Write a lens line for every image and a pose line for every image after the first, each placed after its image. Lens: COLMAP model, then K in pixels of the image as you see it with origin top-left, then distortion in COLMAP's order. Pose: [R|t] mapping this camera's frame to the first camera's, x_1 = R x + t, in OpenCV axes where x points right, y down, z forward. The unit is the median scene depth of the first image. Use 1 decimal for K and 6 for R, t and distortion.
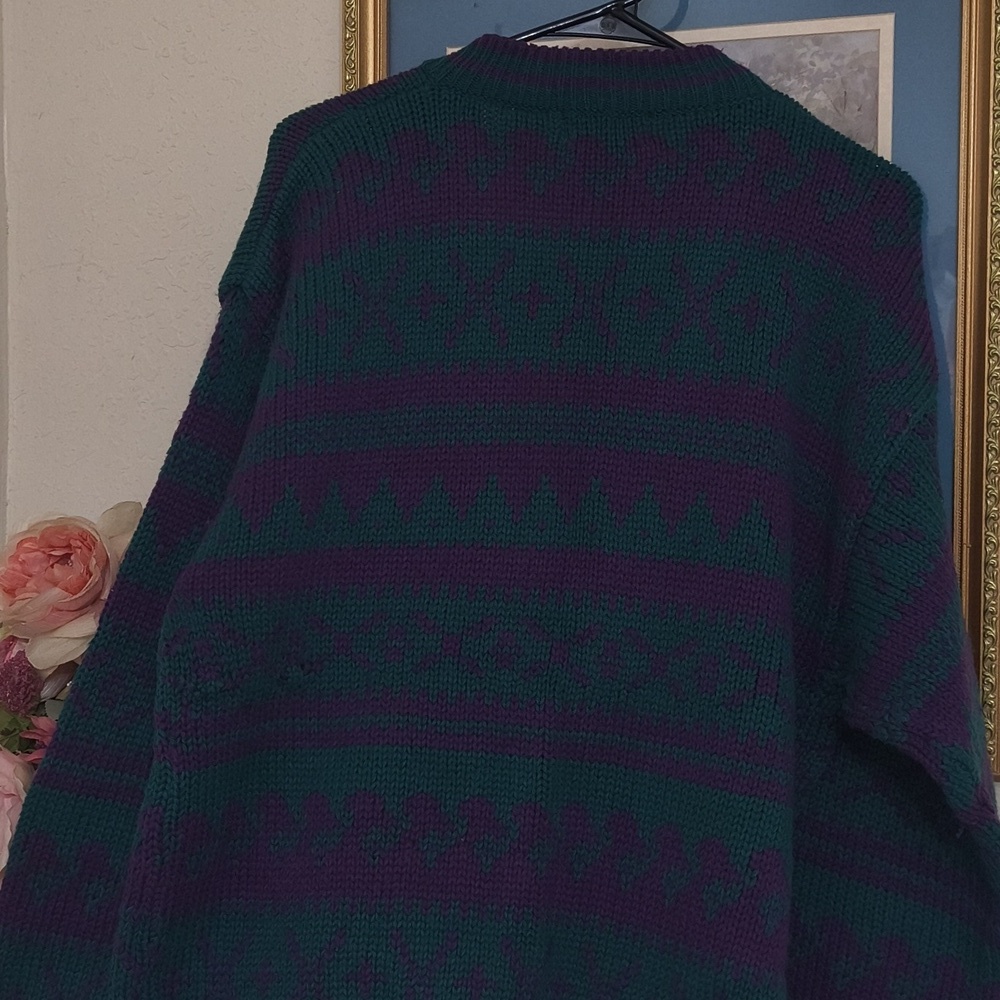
lens RADIAL K [[1214.4, 0, 497.5], [0, 1214.4, 499.2], [0, 0, 1]] dist [-0.107989, 0.000000]
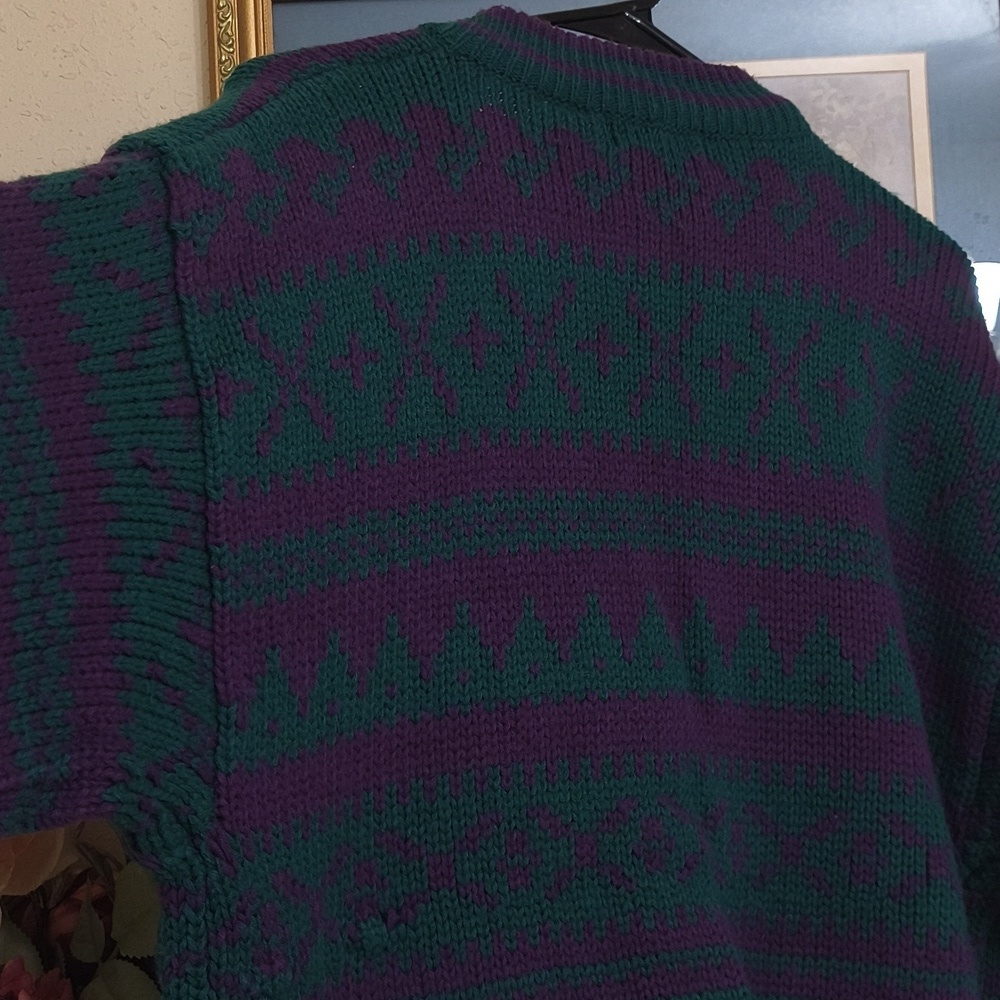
lens RADIAL K [[1214.4, 0, 502.2], [0, 1214.4, 501.8], [0, 0, 1]] dist [-0.107989, 0.000000]
pose [[0.922180, 0.021571, 0.386160, -0.313185], [0.008181, 0.997132, -0.075235, -0.022248], [-0.386676, 0.072539, 0.919359, 0.369442]]
